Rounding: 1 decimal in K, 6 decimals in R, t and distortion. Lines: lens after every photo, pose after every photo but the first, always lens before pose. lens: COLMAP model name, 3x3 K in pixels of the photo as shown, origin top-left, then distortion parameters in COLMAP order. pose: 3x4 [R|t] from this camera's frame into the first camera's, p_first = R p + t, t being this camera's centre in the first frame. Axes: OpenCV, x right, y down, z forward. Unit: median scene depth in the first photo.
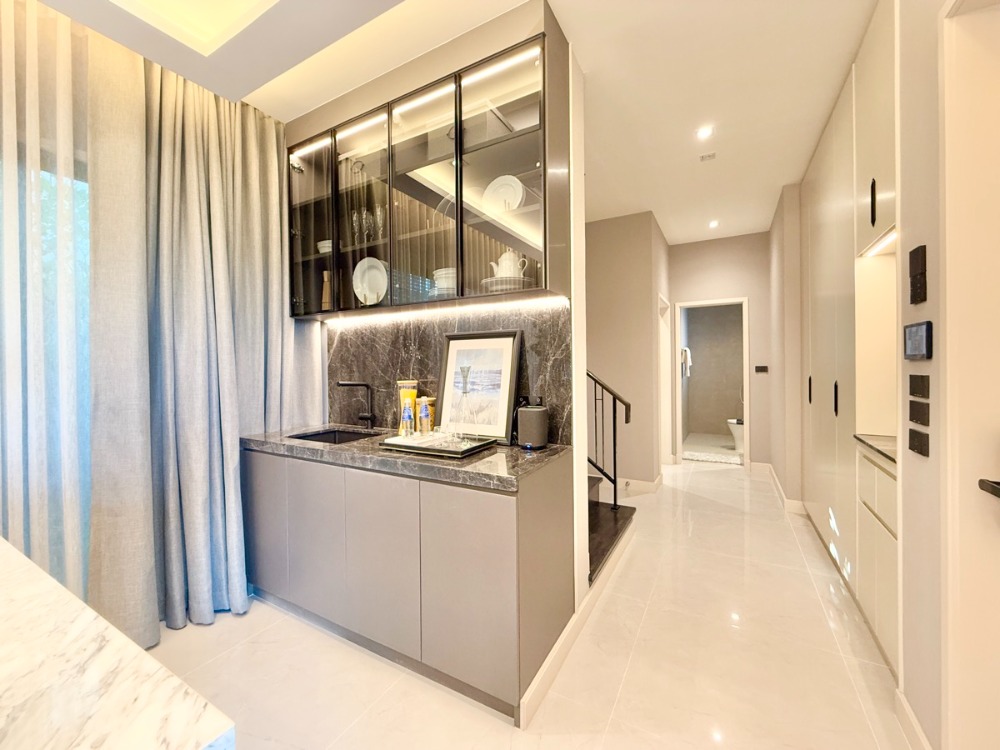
lens RADIAL K [[408.1, 0, 497.5], [0, 408.1, 372.5], [0, 0, 1]] dist [-0.003472, -0.000711]
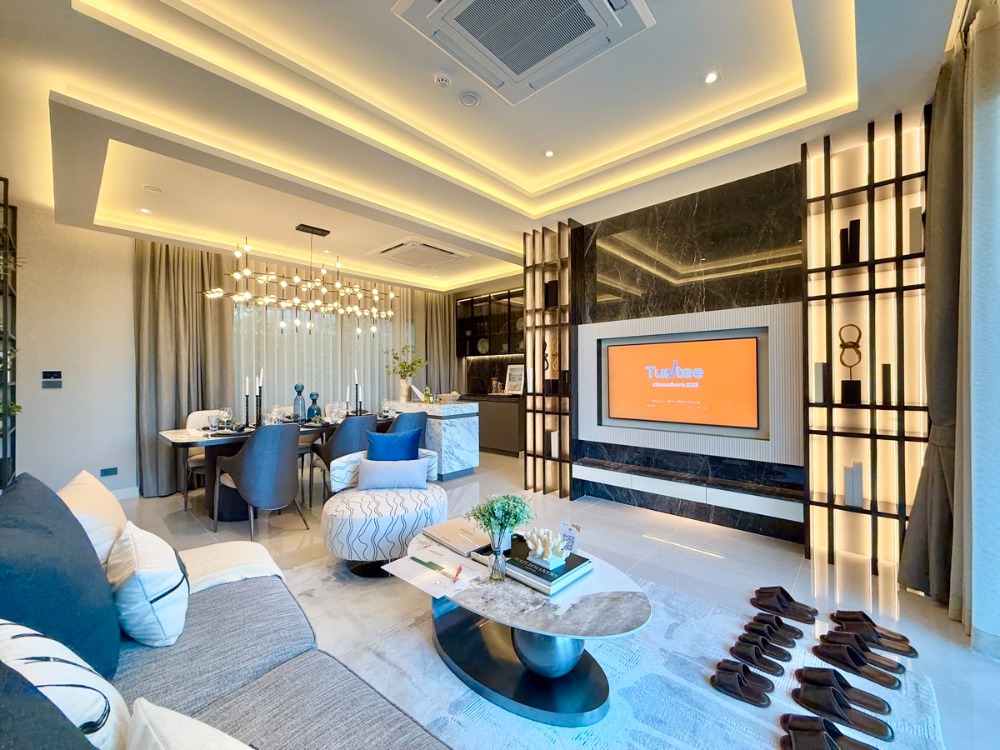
lens RADIAL K [[408.1, 0, 500.4], [0, 408.1, 375.8], [0, 0, 1]] dist [-0.003472, -0.000711]
pose [[0.975284, -0.006282, -0.220867, 0.488392], [0.005015, 0.999968, -0.006296, 0.025292], [0.220899, 0.005033, 0.975284, -1.948119]]
